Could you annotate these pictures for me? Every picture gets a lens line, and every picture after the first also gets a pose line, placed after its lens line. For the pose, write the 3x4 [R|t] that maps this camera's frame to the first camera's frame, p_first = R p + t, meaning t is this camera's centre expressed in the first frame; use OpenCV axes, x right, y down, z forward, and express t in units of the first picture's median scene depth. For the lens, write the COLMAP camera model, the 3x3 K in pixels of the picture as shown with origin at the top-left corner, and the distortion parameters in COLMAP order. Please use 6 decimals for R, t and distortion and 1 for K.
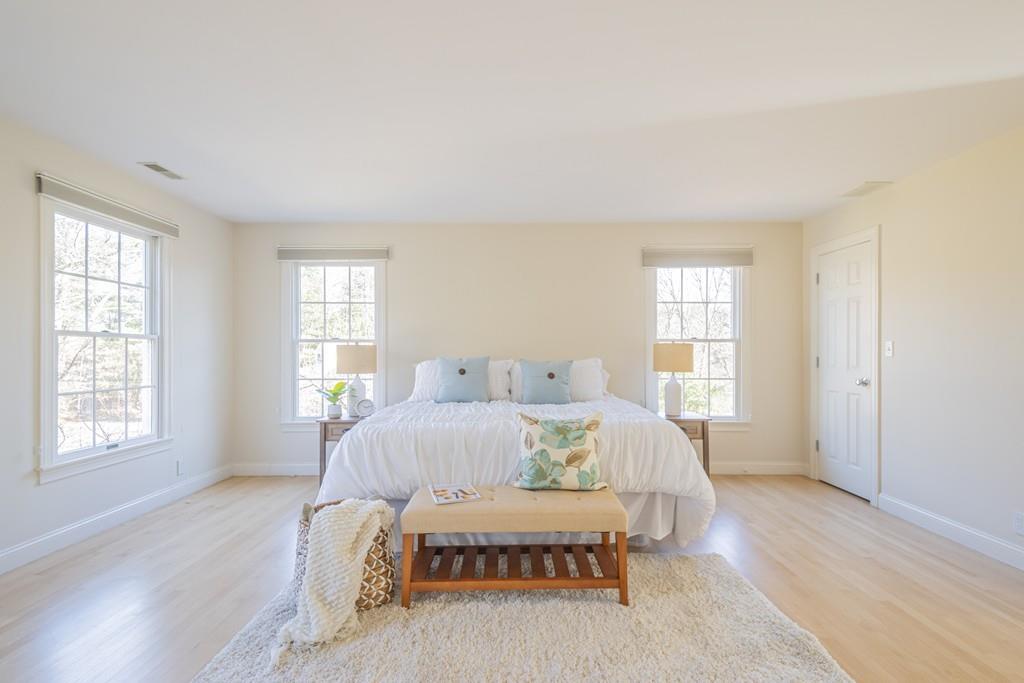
lens RADIAL K [[459.4, 0, 512.1], [0, 459.4, 353.7], [0, 0, 1]] dist [0.003007, 0.000203]
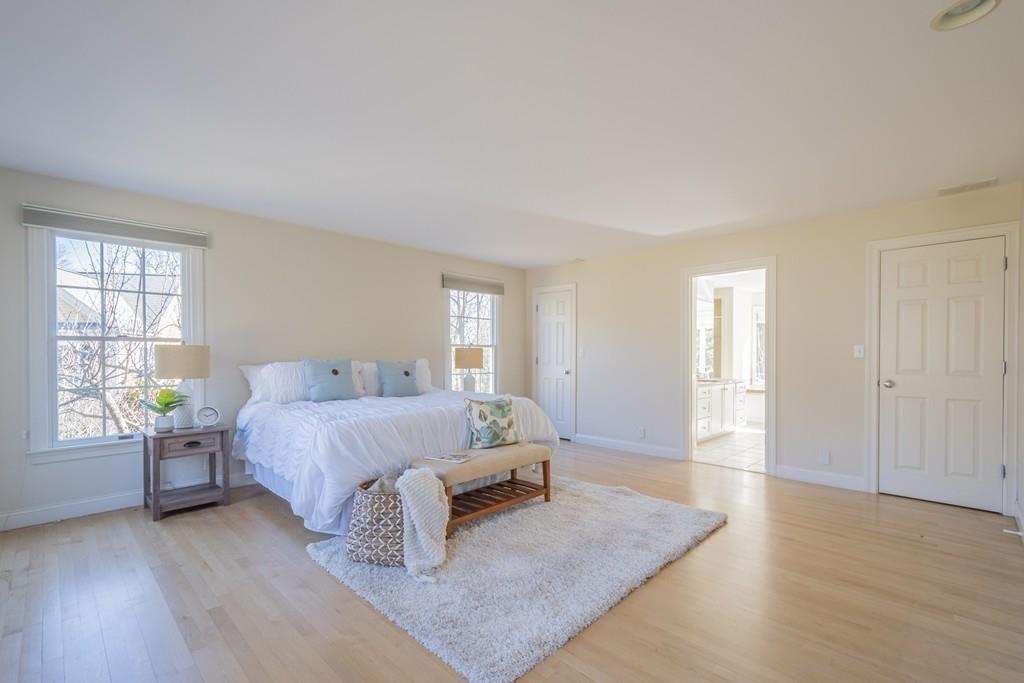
lens RADIAL K [[458.3, 0, 515.2], [0, 458.3, 368.4], [0, 0, 1]] dist [0.003874, 0.000336]
pose [[0.688635, -0.021020, 0.724804, -0.645334], [-0.001394, 0.999540, 0.030312, -0.003234], [-0.725107, -0.021884, 0.688288, -0.048152]]
